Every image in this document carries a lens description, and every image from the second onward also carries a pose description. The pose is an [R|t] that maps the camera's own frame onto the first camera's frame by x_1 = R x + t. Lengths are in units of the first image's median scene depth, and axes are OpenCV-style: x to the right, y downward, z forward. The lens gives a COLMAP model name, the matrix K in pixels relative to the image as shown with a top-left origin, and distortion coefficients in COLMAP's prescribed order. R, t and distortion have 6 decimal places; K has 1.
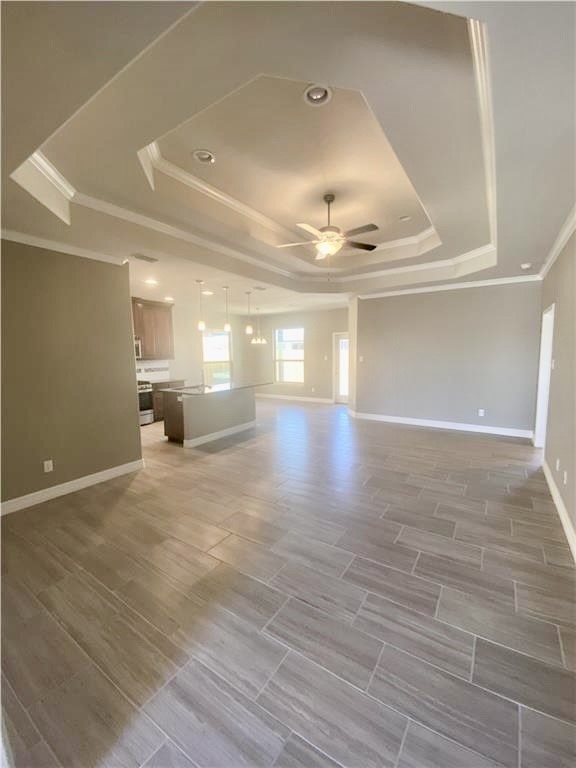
lens RADIAL K [[317.9, 0, 288.0], [0, 317.9, 384.0], [0, 0, 1]] dist [0.008612, -0.006323]
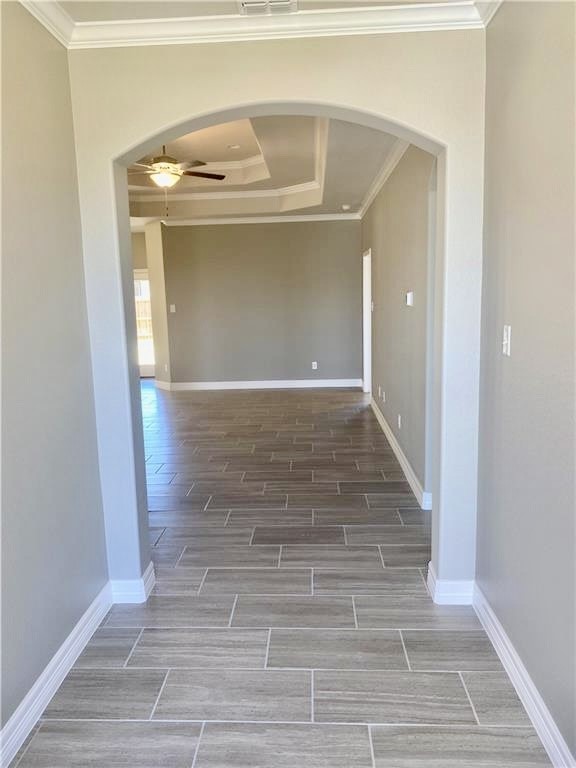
lens RADIAL K [[566.7, 0, 288.0], [0, 566.7, 384.0], [0, 0, 1]] dist [-0.005844, -0.002775]
pose [[0.861982, -0.090747, 0.498751, -0.356656], [0.065637, 0.995544, 0.067698, 0.044473], [-0.502672, -0.025618, 0.864098, -0.468872]]
